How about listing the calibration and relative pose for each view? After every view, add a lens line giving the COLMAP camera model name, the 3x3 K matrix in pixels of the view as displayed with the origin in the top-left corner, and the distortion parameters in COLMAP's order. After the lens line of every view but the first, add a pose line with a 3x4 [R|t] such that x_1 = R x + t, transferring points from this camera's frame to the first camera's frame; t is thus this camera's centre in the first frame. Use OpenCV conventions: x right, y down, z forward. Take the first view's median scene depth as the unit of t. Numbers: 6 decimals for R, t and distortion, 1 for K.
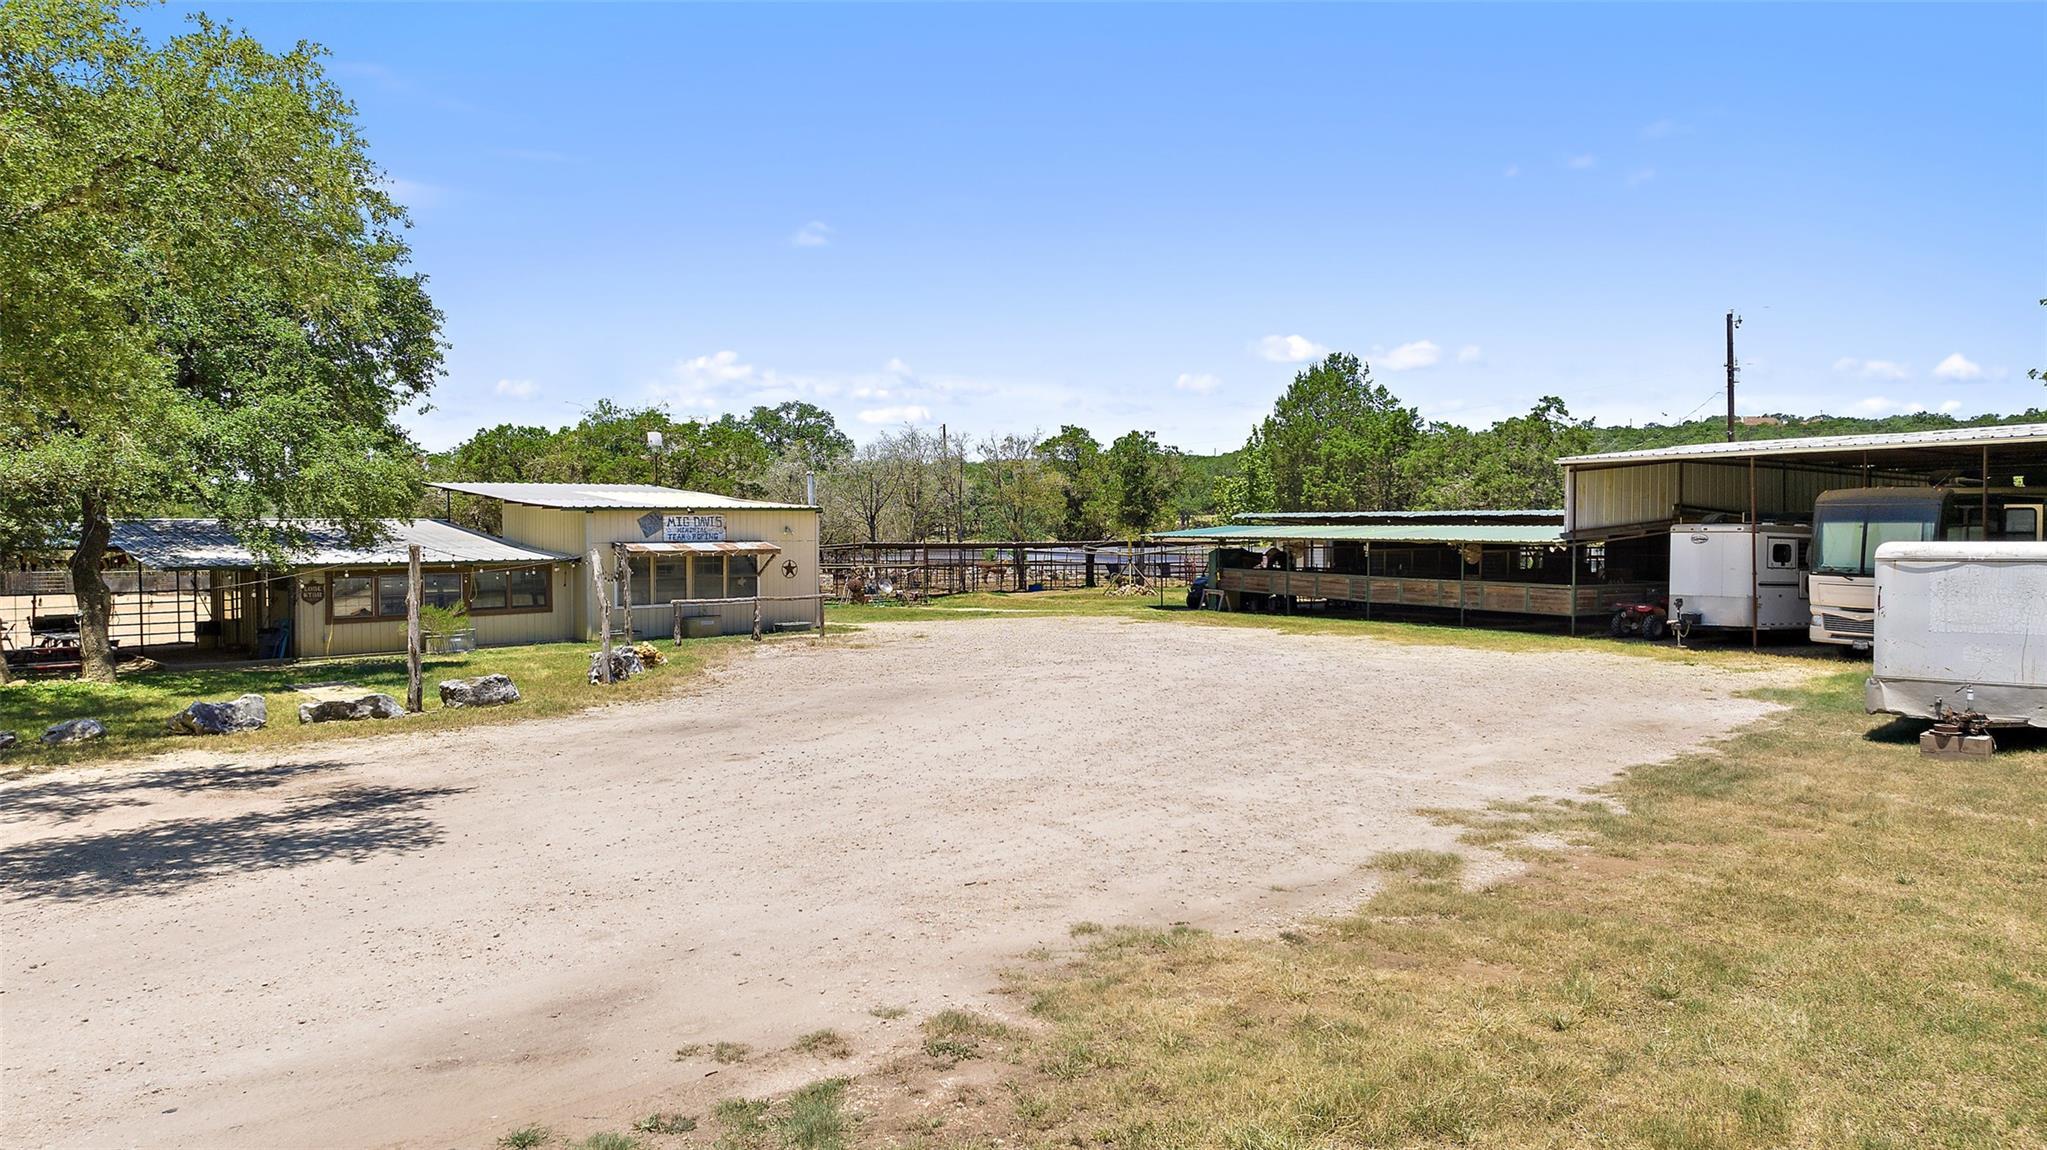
lens RADIAL K [[1407.3, 0, 1023.5], [0, 1407.3, 575.0], [0, 0, 1]] dist [0.005035, 0.003129]
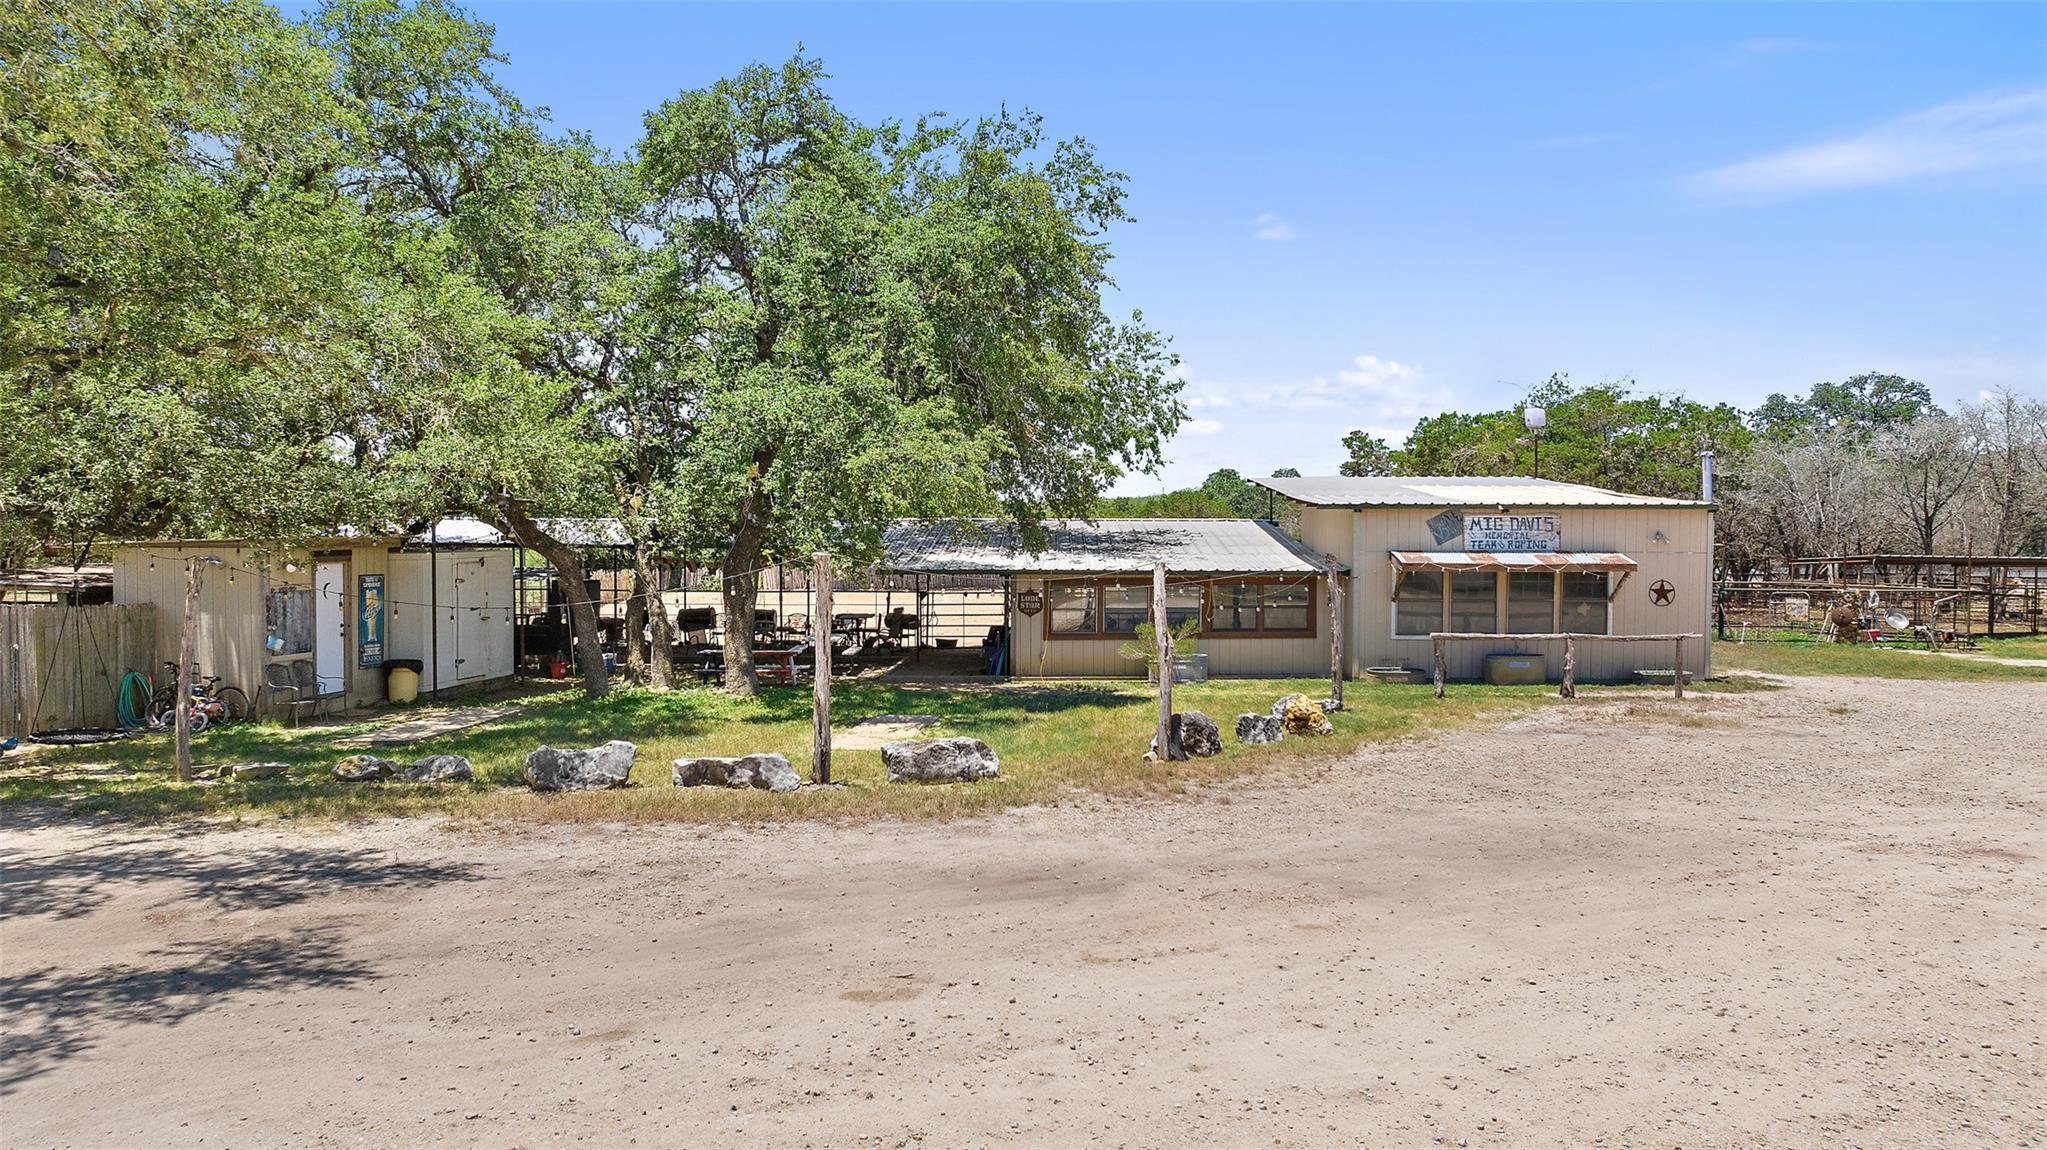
lens RADIAL K [[1407.3, 0, 1023.5], [0, 1407.3, 575.0], [0, 0, 1]] dist [0.005035, 0.003129]
pose [[0.737541, 0.027834, -0.674728, 0.072651], [-0.029285, 0.999529, 0.009222, -0.010895], [0.674667, 0.012957, 0.738009, 0.296441]]
